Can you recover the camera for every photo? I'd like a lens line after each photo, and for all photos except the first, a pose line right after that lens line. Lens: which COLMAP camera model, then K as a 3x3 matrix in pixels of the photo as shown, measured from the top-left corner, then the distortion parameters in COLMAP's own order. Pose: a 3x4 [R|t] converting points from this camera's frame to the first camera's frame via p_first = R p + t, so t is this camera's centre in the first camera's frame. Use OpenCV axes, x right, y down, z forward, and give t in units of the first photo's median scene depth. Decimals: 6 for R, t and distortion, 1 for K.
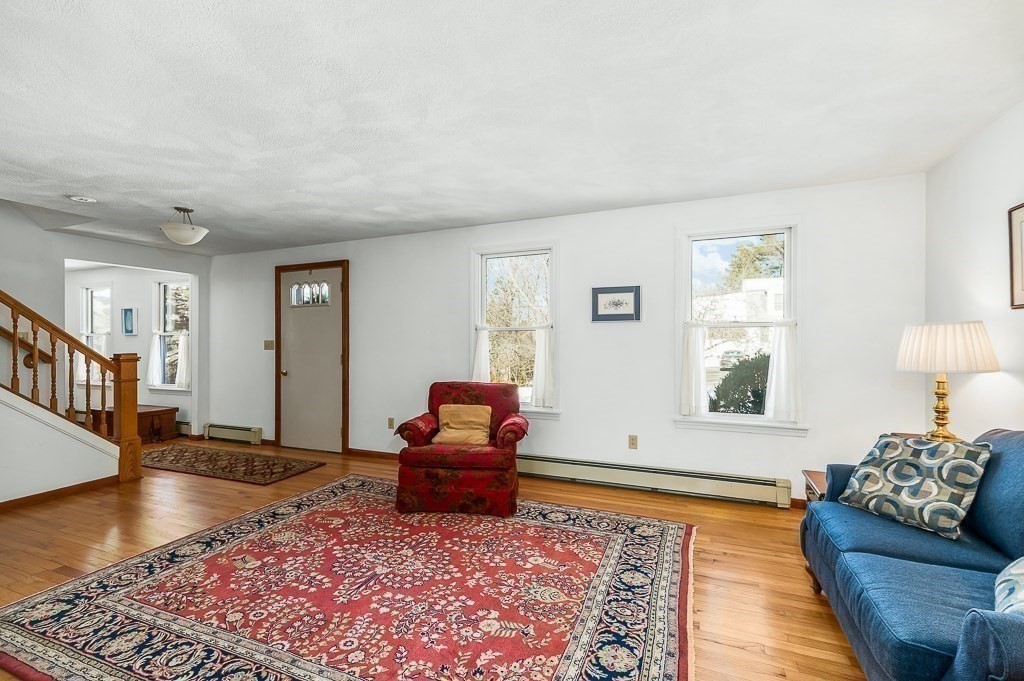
lens RADIAL K [[442.8, 0, 511.8], [0, 442.8, 343.7], [0, 0, 1]] dist [0.003933, 0.000859]
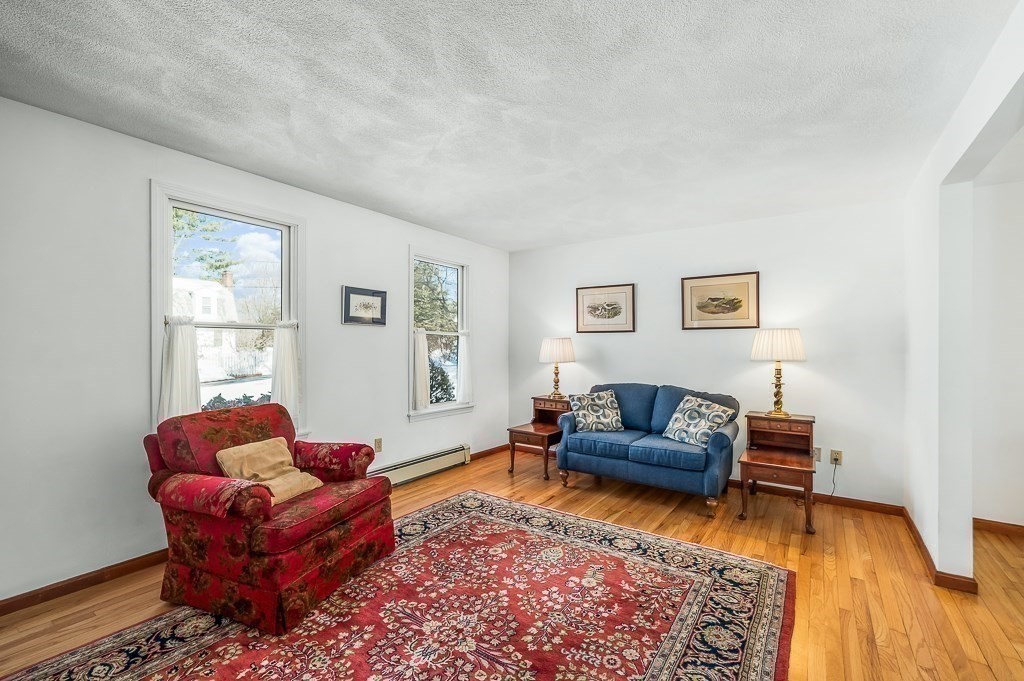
lens RADIAL K [[442.8, 0, 517.3], [0, 442.8, 346.6], [0, 0, 1]] dist [0.003933, 0.000859]
pose [[0.203092, 0.001434, 0.979159, -0.892810], [-0.002504, 0.999996, -0.000945, -0.003490], [-0.979156, -0.002260, 0.203095, 0.664924]]
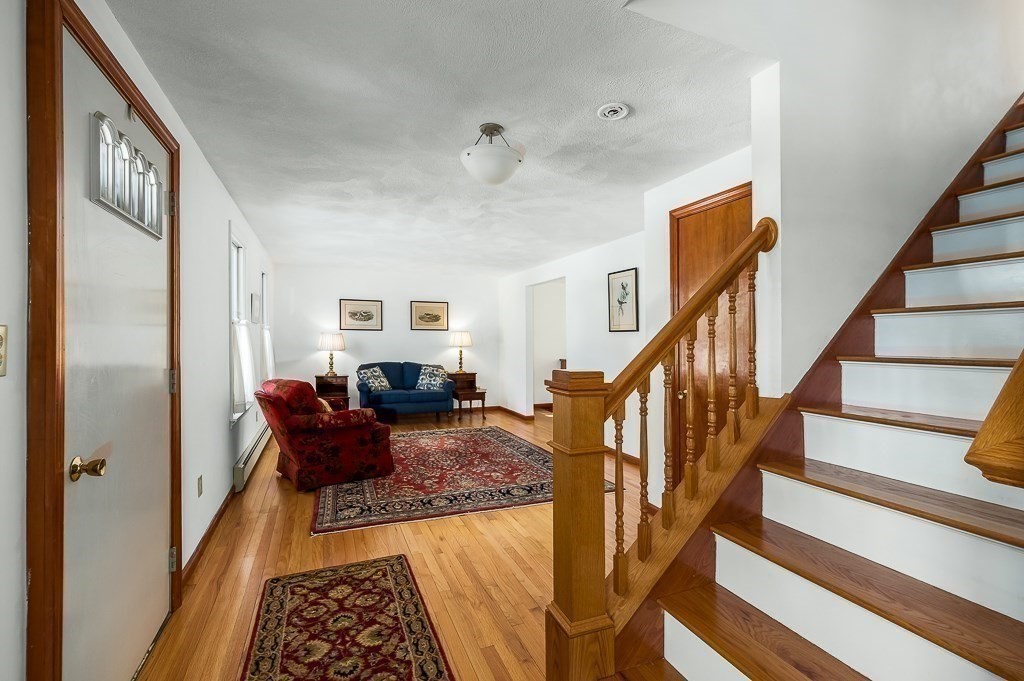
lens RADIAL K [[442.8, 0, 516.1], [0, 442.8, 339.3], [0, 0, 1]] dist [0.003933, 0.000859]
pose [[-0.721715, -0.003189, 0.692183, -1.608597], [-0.006466, 0.999977, -0.002134, -0.007818], [-0.692160, -0.006016, -0.721719, 1.932923]]
